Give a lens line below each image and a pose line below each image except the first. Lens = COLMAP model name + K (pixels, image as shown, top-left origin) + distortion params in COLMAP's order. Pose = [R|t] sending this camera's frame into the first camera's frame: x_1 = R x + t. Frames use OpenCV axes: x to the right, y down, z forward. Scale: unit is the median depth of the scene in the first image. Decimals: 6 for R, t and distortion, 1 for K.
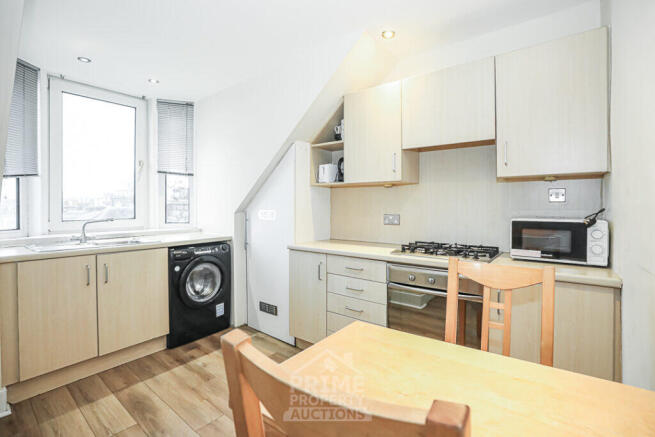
lens RADIAL K [[304.6, 0, 330.1], [0, 304.6, 211.9], [0, 0, 1]] dist [-0.024007, 0.002185]
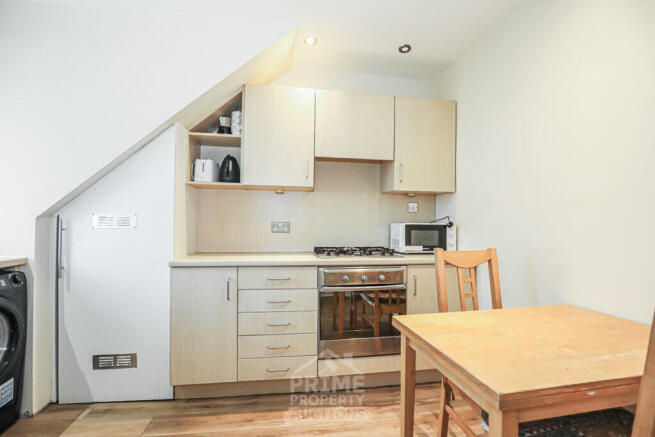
lens RADIAL K [[304.6, 0, 322.4], [0, 304.6, 222.6], [0, 0, 1]] dist [-0.024007, 0.002185]
pose [[0.689405, 0.011408, 0.724287, -0.415692], [0.004568, 0.999788, -0.020095, 0.031539], [-0.724362, 0.017162, 0.689206, 0.236721]]
